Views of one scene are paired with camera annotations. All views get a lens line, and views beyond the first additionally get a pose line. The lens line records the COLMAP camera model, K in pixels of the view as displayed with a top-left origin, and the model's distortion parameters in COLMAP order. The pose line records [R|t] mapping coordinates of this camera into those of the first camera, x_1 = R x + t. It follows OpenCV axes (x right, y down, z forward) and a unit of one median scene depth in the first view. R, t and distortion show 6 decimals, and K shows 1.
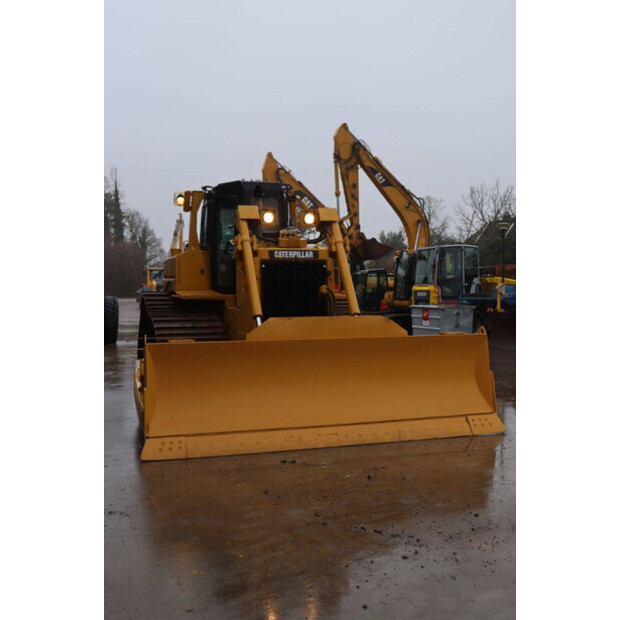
lens RADIAL K [[702.0, 0, 310.0], [0, 702.0, 310.0], [0, 0, 1]] dist [-0.016583, 0.015861]
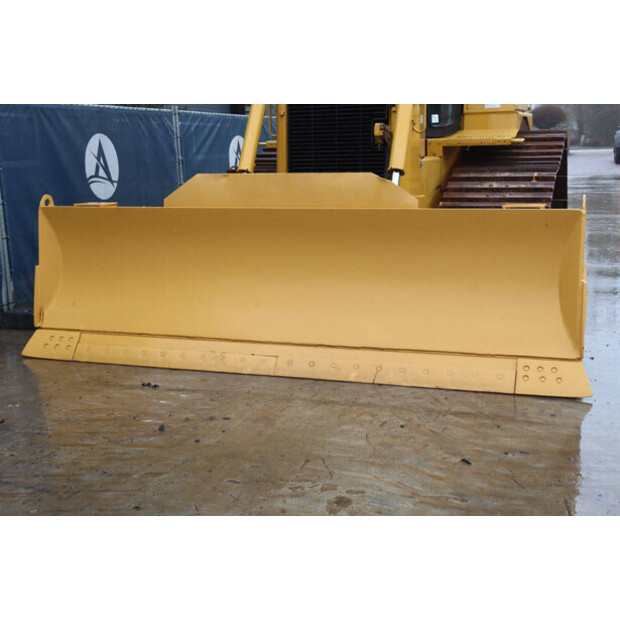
lens RADIAL K [[865.3, 0, 310.0], [0, 865.3, 310.0], [0, 0, 1]] dist [0.062548, 0.039116]
pose [[0.789687, 0.105015, -0.604456, 0.452861], [-0.004099, 0.986123, 0.165968, 0.000800], [0.613496, -0.128585, 0.779158, 0.334644]]
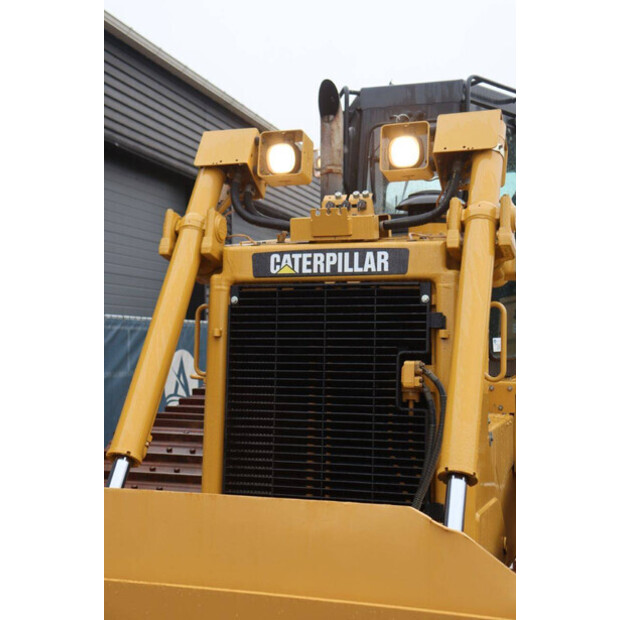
lens RADIAL K [[946.2, 0, 310.0], [0, 946.2, 310.0], [0, 0, 1]] dist [0.033282, 0.027913]
pose [[0.796665, -0.008427, -0.604362, 0.228658], [-0.031570, 0.997958, -0.055530, -0.032888], [0.603596, 0.063318, 0.794772, 0.643557]]
